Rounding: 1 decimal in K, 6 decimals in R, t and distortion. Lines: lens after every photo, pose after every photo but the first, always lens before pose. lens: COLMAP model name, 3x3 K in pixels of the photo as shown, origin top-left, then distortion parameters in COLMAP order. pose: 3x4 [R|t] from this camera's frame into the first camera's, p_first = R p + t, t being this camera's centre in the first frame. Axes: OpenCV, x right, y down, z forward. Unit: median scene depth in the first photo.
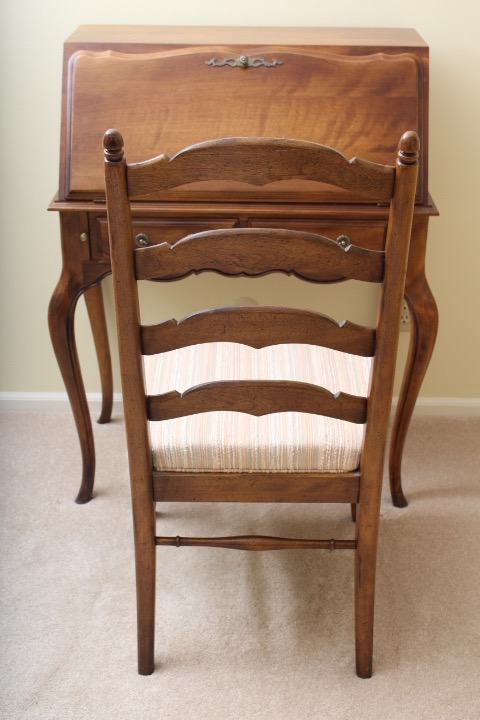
lens RADIAL K [[1083.0, 0, 232.4], [0, 1083.0, 358.6], [0, 0, 1]] dist [-0.001177, 0.000000]
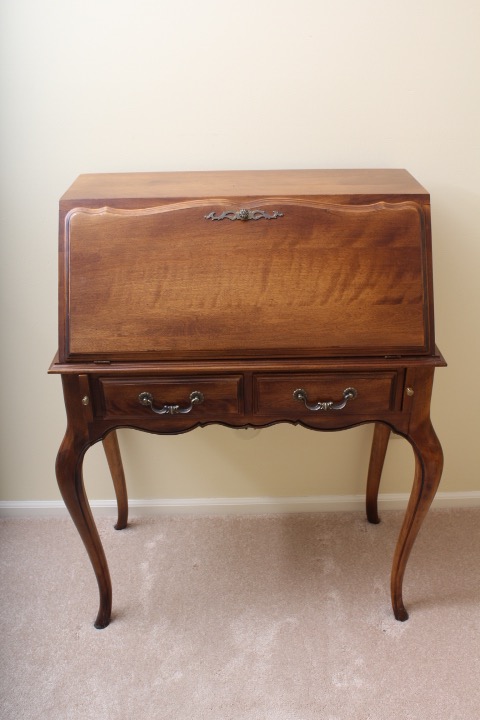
lens RADIAL K [[754.8, 0, 239.7], [0, 754.8, 363.5], [0, 0, 1]] dist [-0.082143, 0.000000]
pose [[0.999220, -0.033977, 0.020135, -0.011088], [0.033605, 0.999263, 0.018536, -0.152070], [-0.020750, -0.017845, 0.999625, 0.318632]]
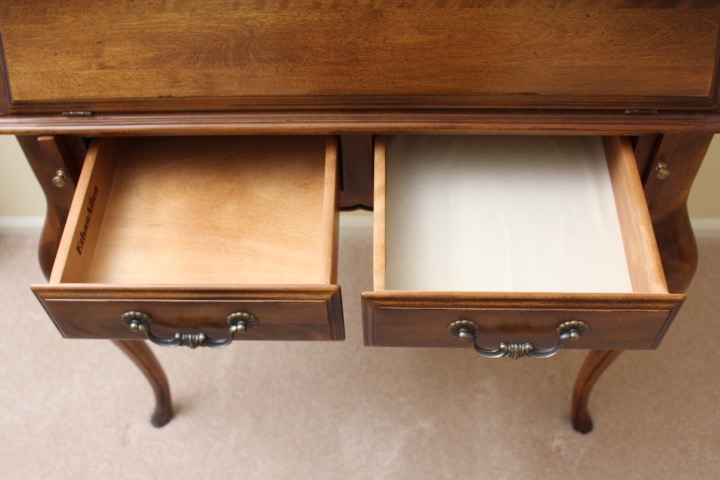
lens RADIAL K [[804.4, 0, 343.0], [0, 804.4, 256.2], [0, 0, 1]] dist [-0.081454, 0.000000]
pose [[0.998728, -0.013414, -0.048614, 0.021535], [0.032925, 0.903622, 0.427064, -0.240018], [0.038200, -0.428121, 0.902914, 0.633048]]
